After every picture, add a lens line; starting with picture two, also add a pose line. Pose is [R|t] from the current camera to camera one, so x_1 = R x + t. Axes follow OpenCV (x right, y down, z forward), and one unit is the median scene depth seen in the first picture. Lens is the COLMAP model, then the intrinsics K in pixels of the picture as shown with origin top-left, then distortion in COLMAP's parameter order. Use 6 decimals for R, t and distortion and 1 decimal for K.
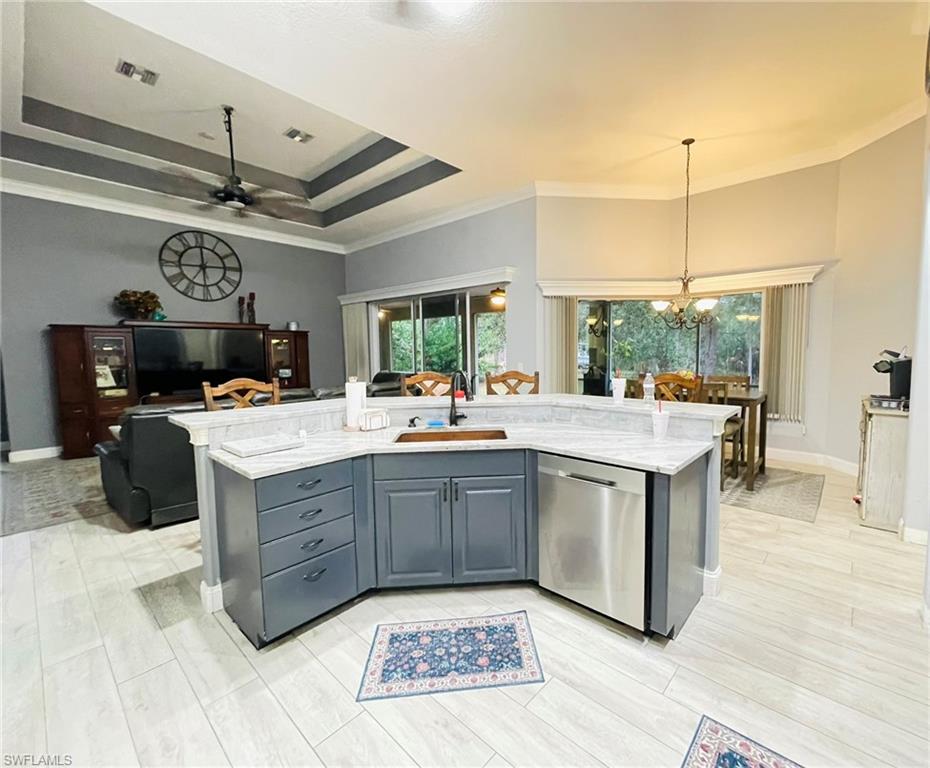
lens RADIAL K [[416.0, 0, 463.4], [0, 416.0, 384.4], [0, 0, 1]] dist [-0.002829, 0.000266]
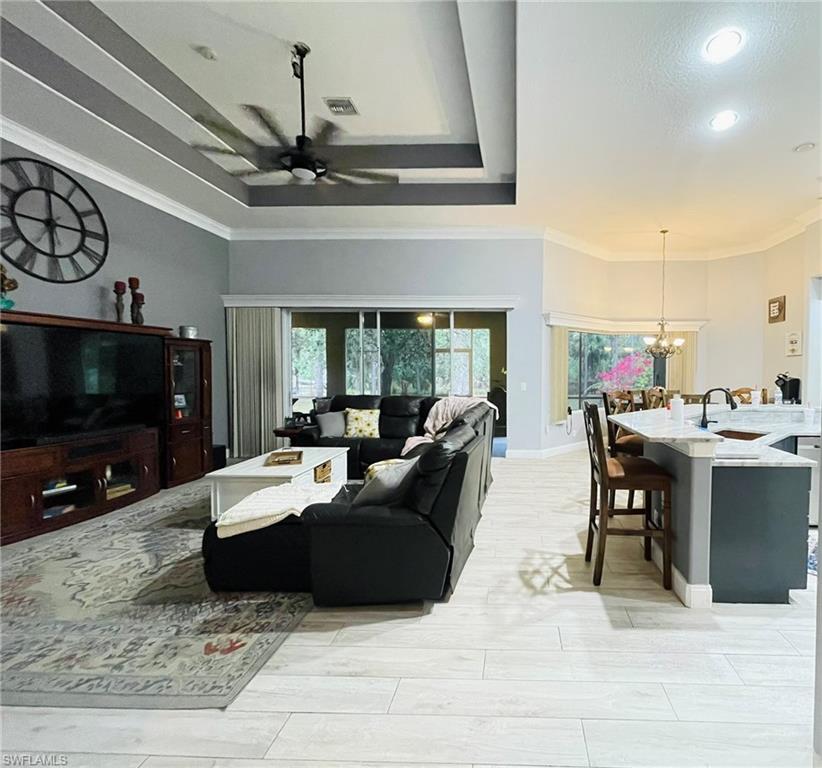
lens RADIAL K [[472.8, 0, 415.5], [0, 472.8, 383.1], [0, 0, 1]] dist [0.005369, -0.004080]
pose [[0.765413, -0.008385, 0.643484, -0.666536], [0.040188, 0.998586, -0.034792, -0.013294], [-0.642283, 0.052490, 0.764668, 0.165798]]
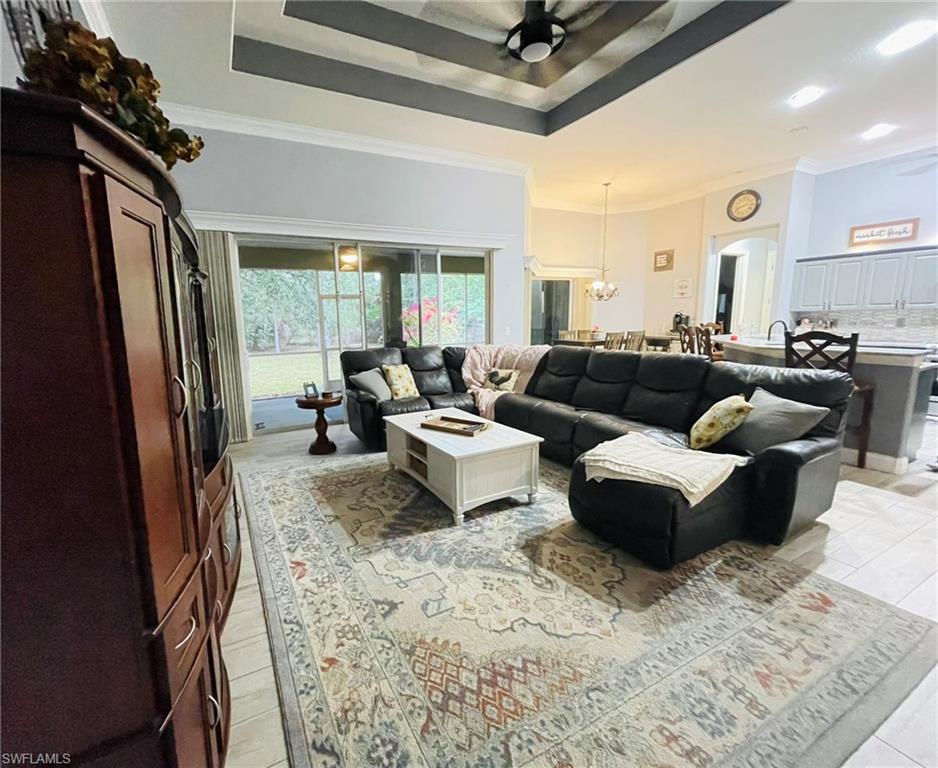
lens RADIAL K [[483.3, 0, 427.4], [0, 483.3, 389.7], [0, 0, 1]] dist [0.002444, 0.001981]
pose [[0.293379, -0.155299, 0.943298, -0.962262], [0.101977, 0.986171, 0.130641, -0.068473], [-0.950542, 0.057867, 0.305158, 0.720067]]
